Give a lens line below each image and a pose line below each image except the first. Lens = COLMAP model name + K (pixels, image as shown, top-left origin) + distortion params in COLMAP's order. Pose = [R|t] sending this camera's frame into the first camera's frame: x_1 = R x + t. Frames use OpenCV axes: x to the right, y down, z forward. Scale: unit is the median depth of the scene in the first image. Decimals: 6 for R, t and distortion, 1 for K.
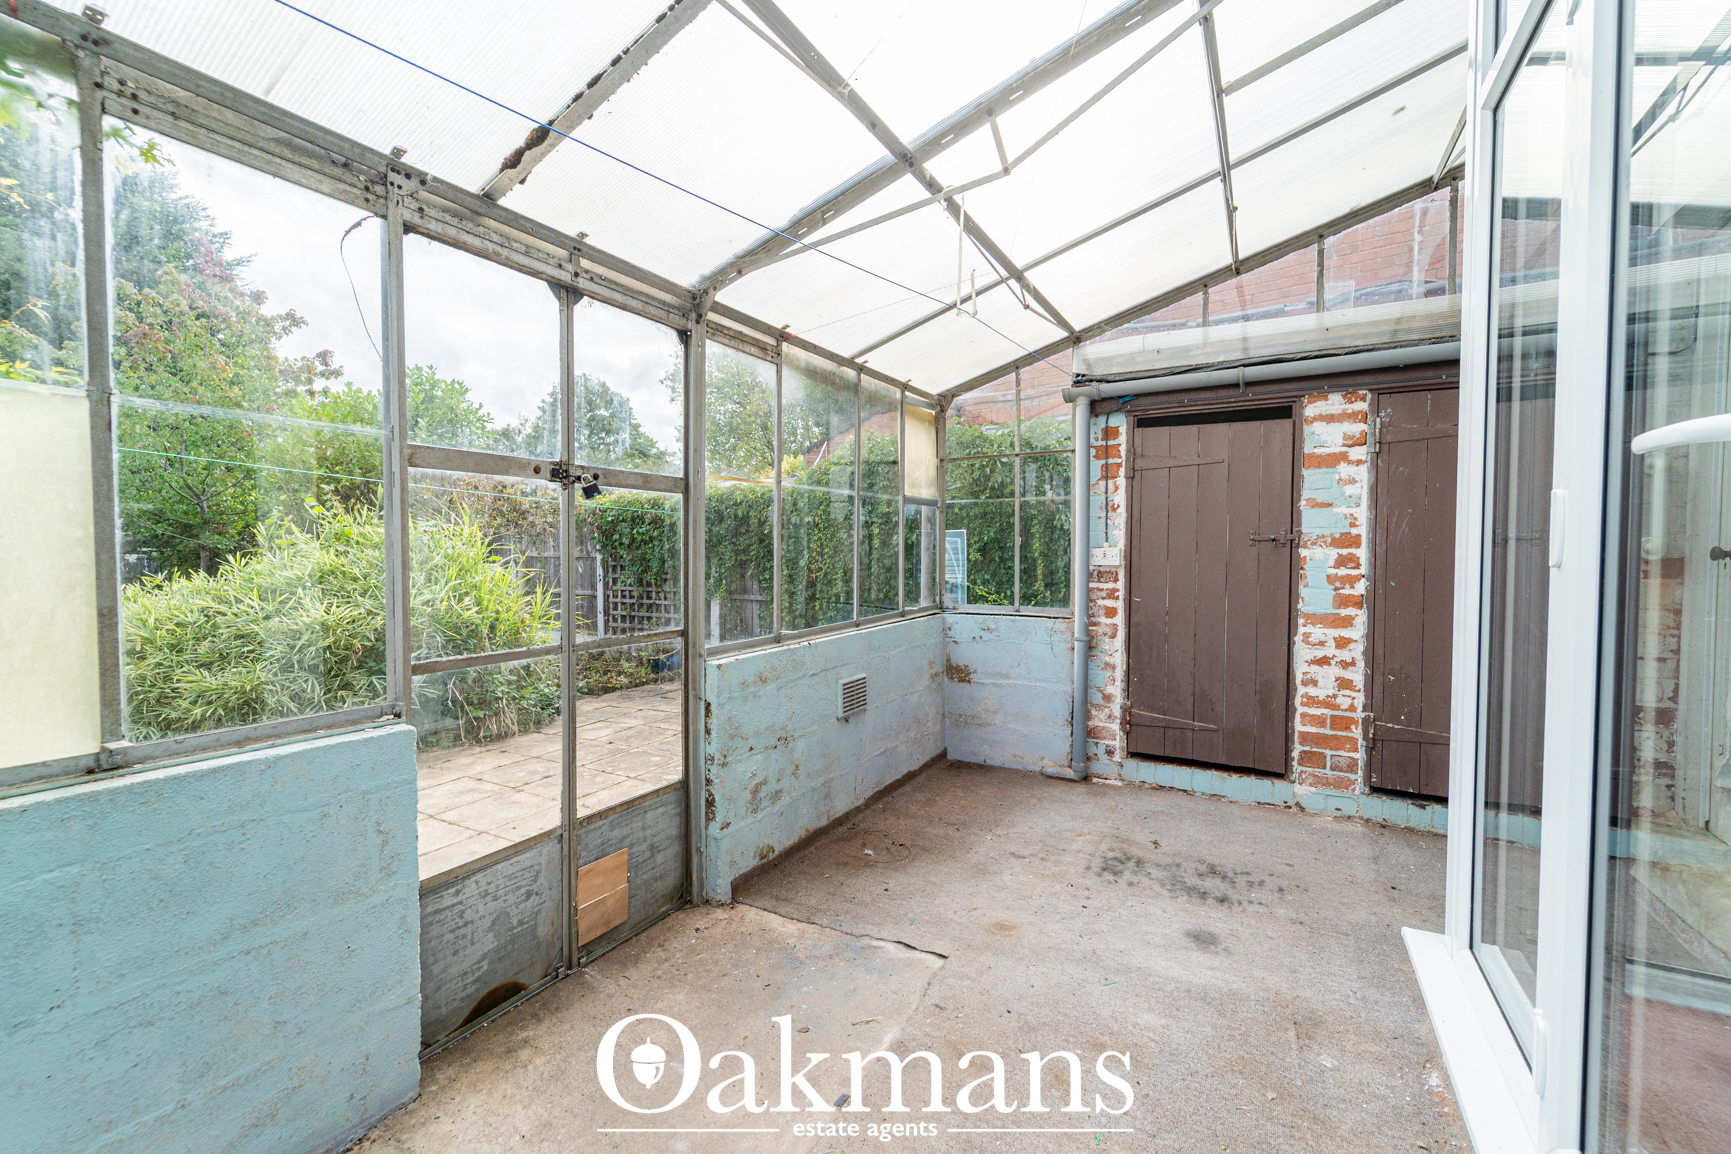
lens RADIAL K [[715.3, 0, 877.8], [0, 715.3, 578.0], [0, 0, 1]] dist [0.002563, -0.002758]
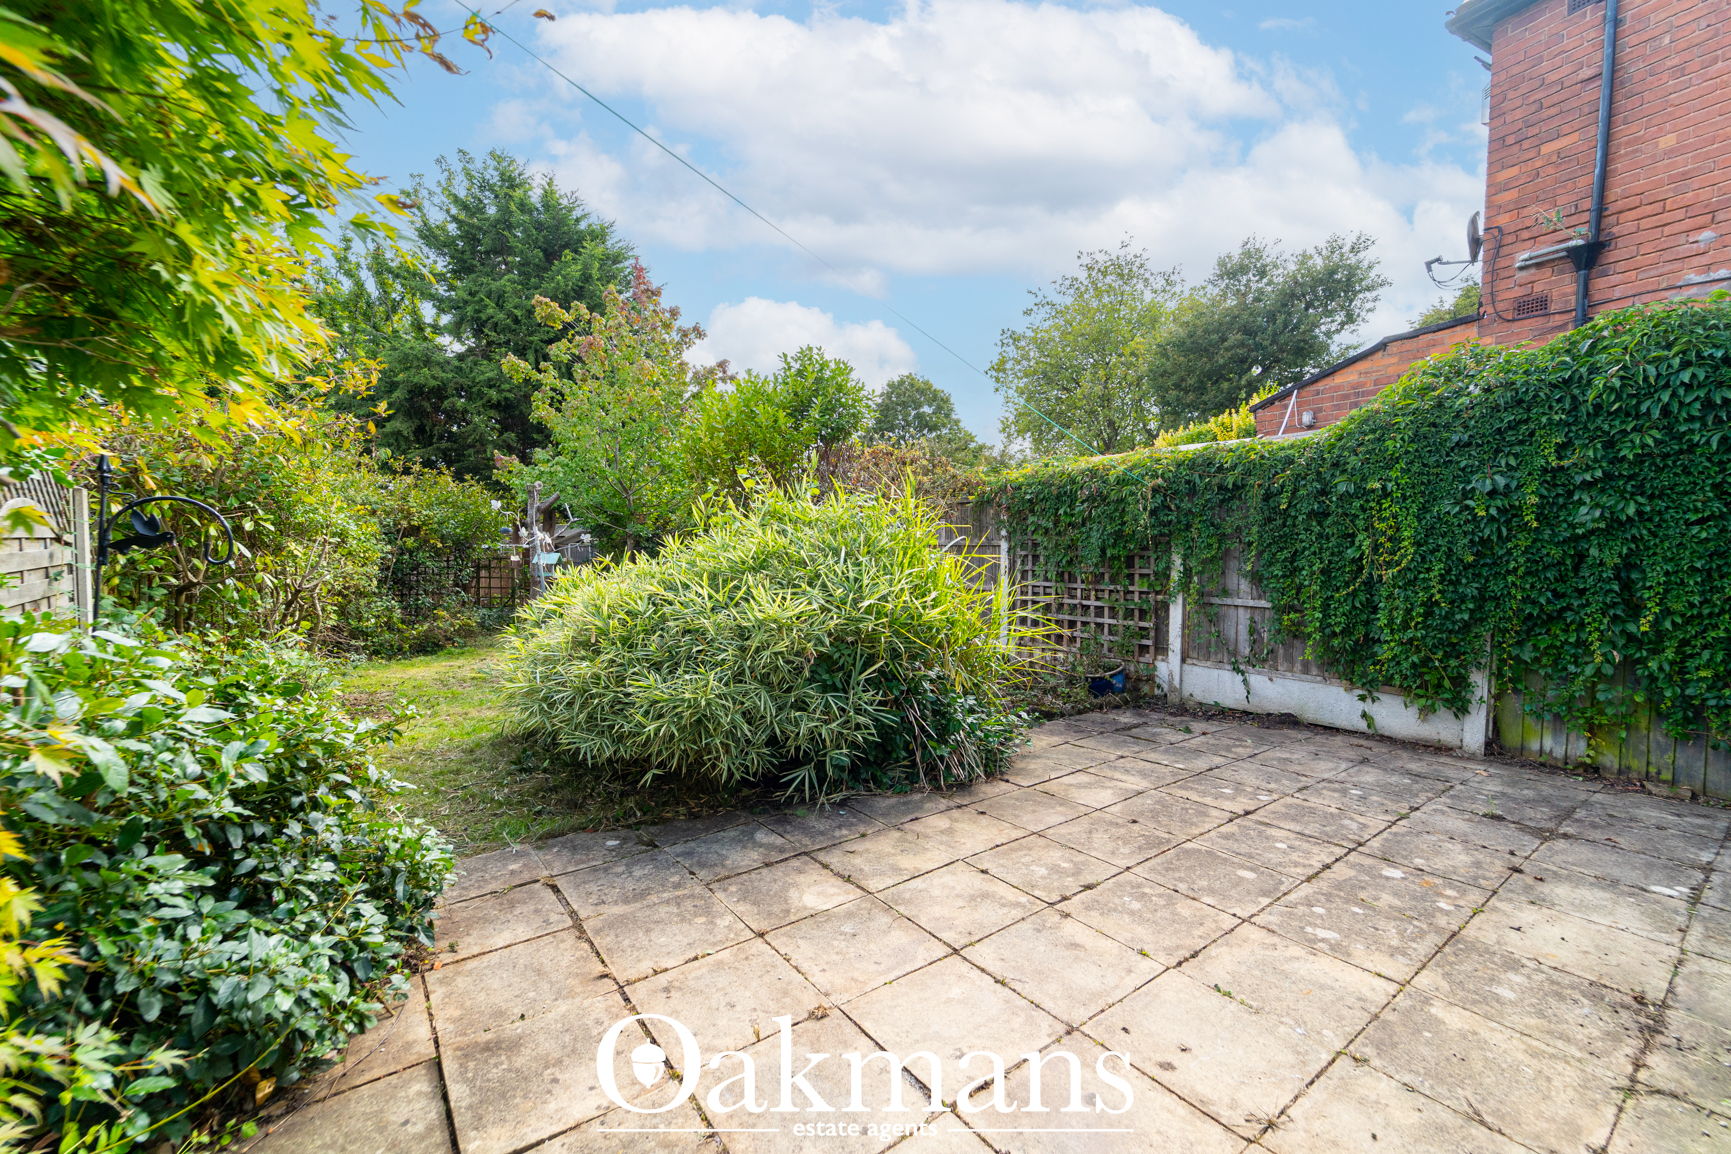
lens RADIAL K [[715.3, 0, 869.7], [0, 715.3, 578.6], [0, 0, 1]] dist [0.002563, -0.002758]
pose [[0.913376, 0.025287, -0.406331, -0.304676], [-0.023000, 0.999680, 0.010513, 0.007021], [0.406467, -0.000257, 0.913666, 0.278530]]
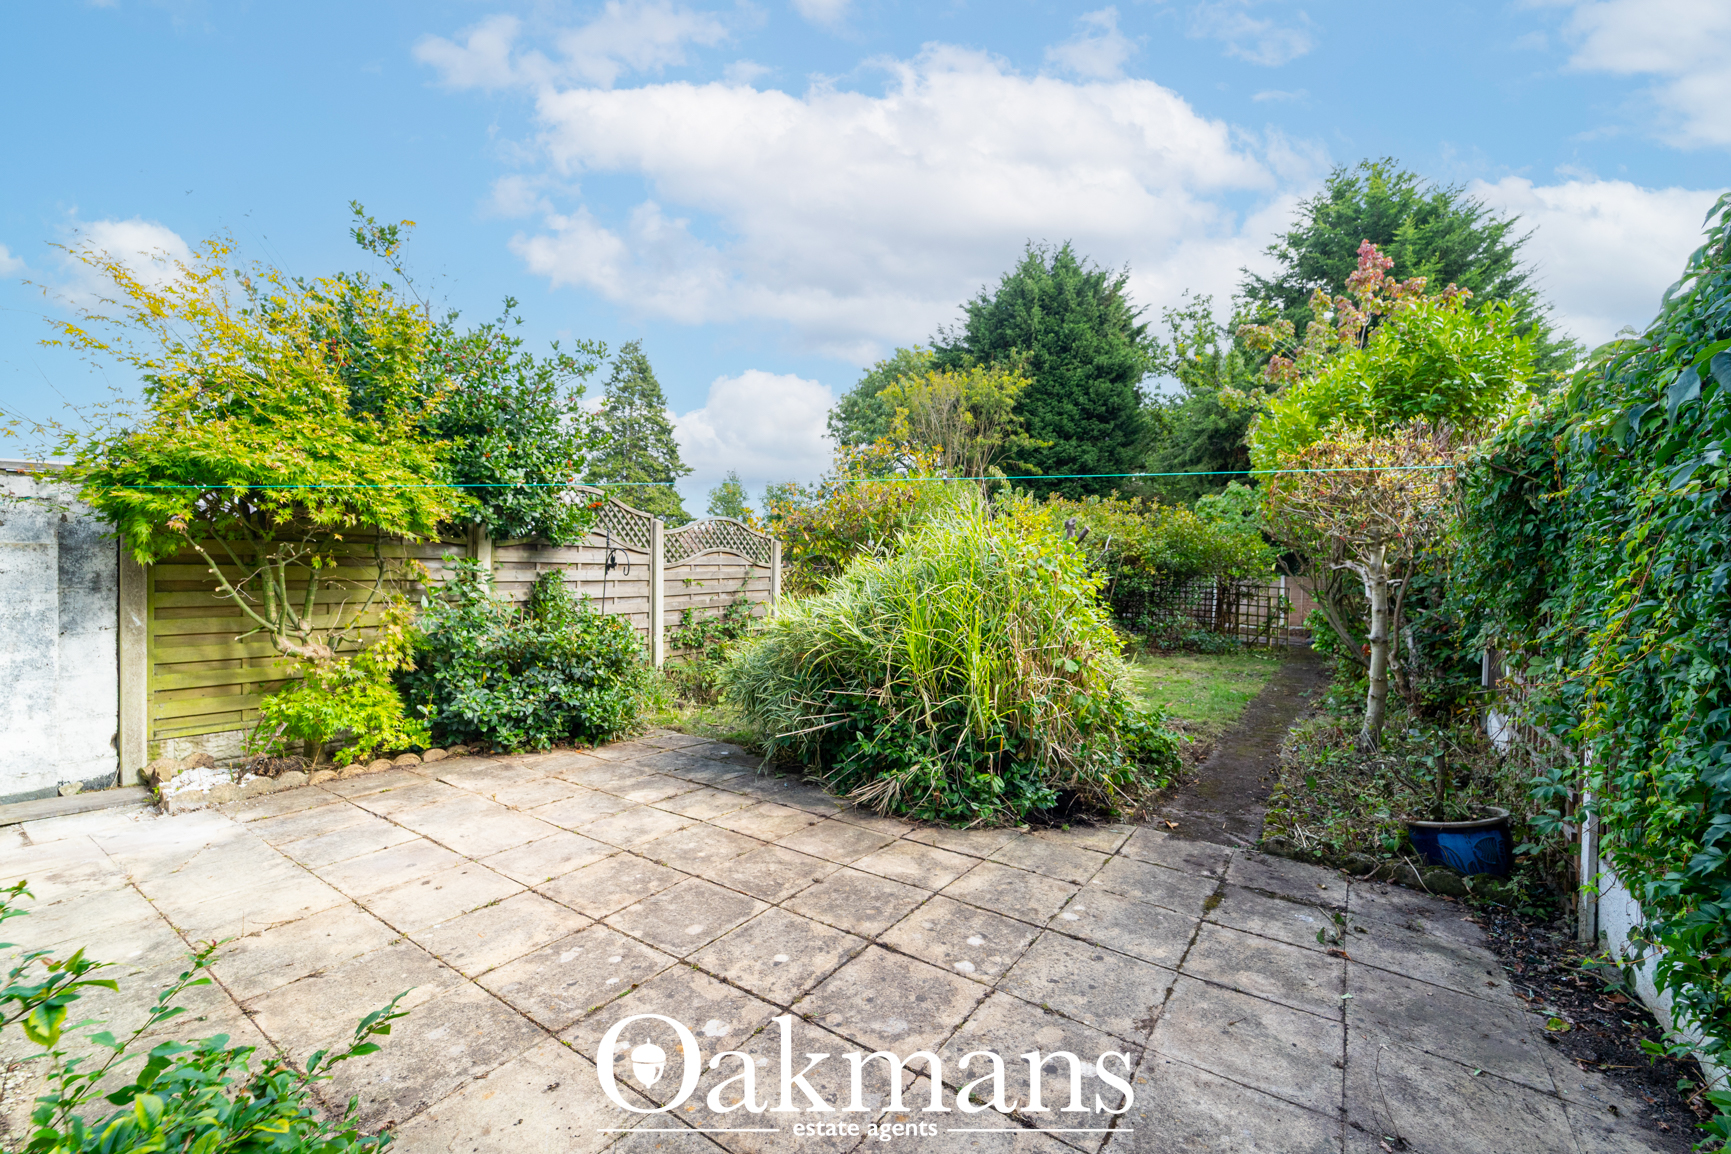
lens RADIAL K [[715.3, 0, 870.3], [0, 715.3, 579.7], [0, 0, 1]] dist [0.002563, -0.002758]
pose [[-0.094071, 0.023264, -0.995294, 0.183489], [-0.055733, 0.998036, 0.028596, -0.031839], [0.994004, 0.058161, -0.092590, 0.988151]]
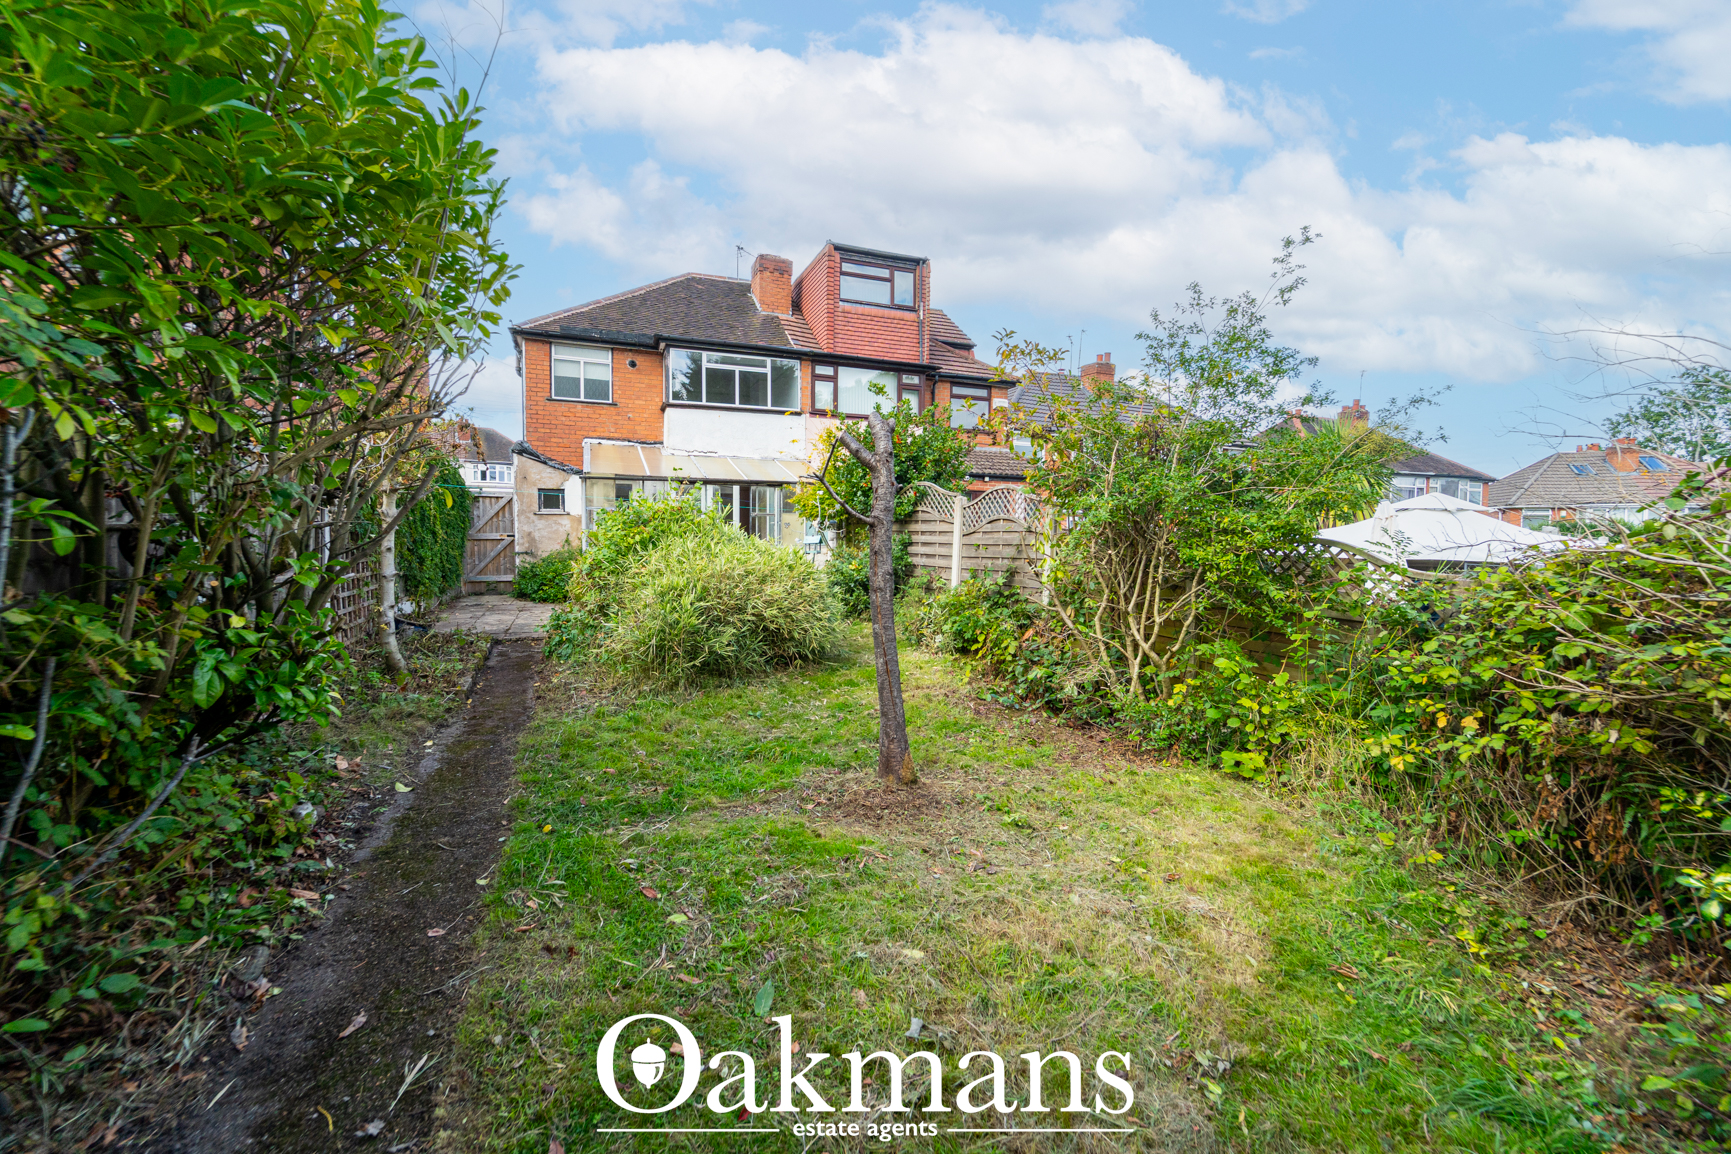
lens RADIAL K [[715.3, 0, 875.2], [0, 715.3, 567.4], [0, 0, 1]] dist [0.002563, -0.002758]
pose [[-0.787991, -0.033458, 0.614777, -1.969659], [0.014435, 0.997244, 0.072776, -0.042109], [-0.615518, 0.066221, -0.785336, 1.929583]]
